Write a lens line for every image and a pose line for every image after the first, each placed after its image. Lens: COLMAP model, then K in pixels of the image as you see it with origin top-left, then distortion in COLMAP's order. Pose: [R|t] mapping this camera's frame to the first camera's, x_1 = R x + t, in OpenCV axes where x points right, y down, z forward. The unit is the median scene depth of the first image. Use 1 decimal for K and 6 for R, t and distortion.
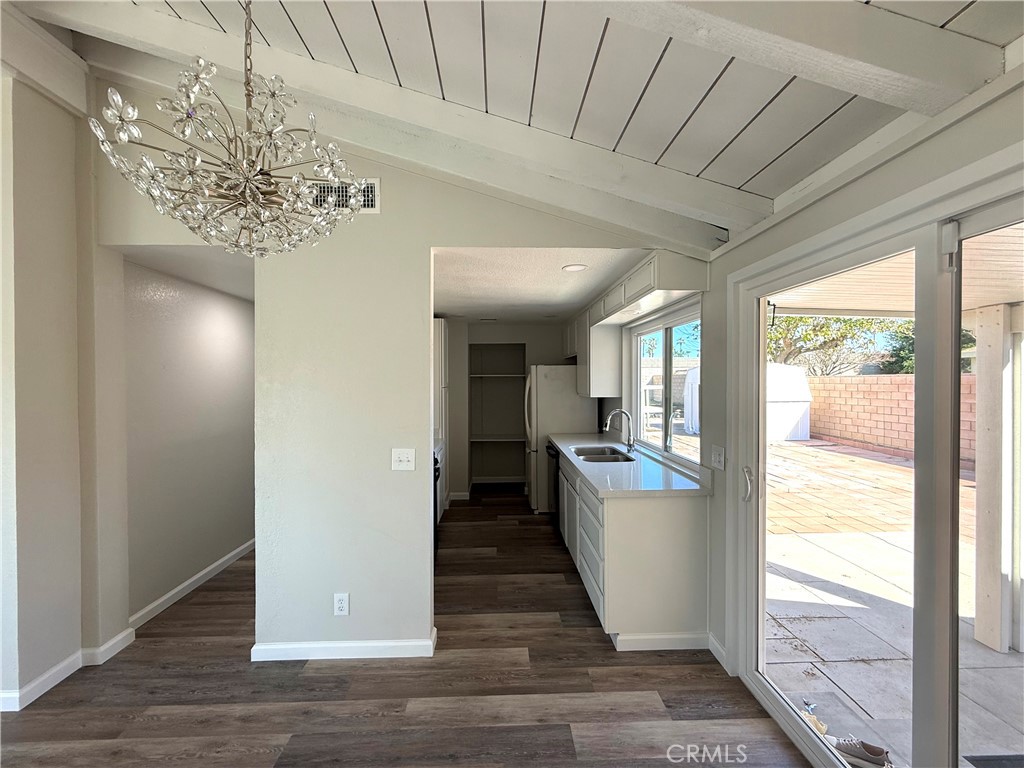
lens RADIAL K [[408.1, 0, 511.0], [0, 408.1, 385.3], [0, 0, 1]] dist [-0.001652, 0.000351]
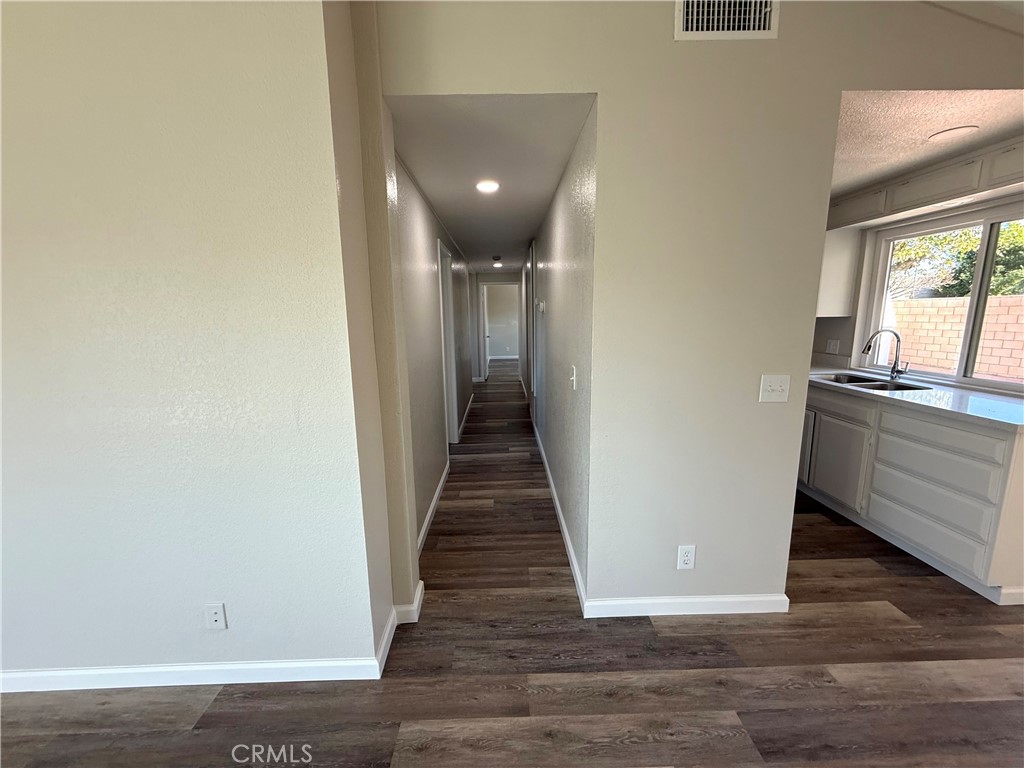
lens RADIAL K [[408.1, 0, 514.4], [0, 408.1, 385.6], [0, 0, 1]] dist [-0.001652, 0.000351]
pose [[0.999717, -0.011962, -0.020572, -0.753033], [0.015157, 0.986526, 0.162902, 0.039392], [0.018346, -0.163168, 0.986428, 0.211953]]
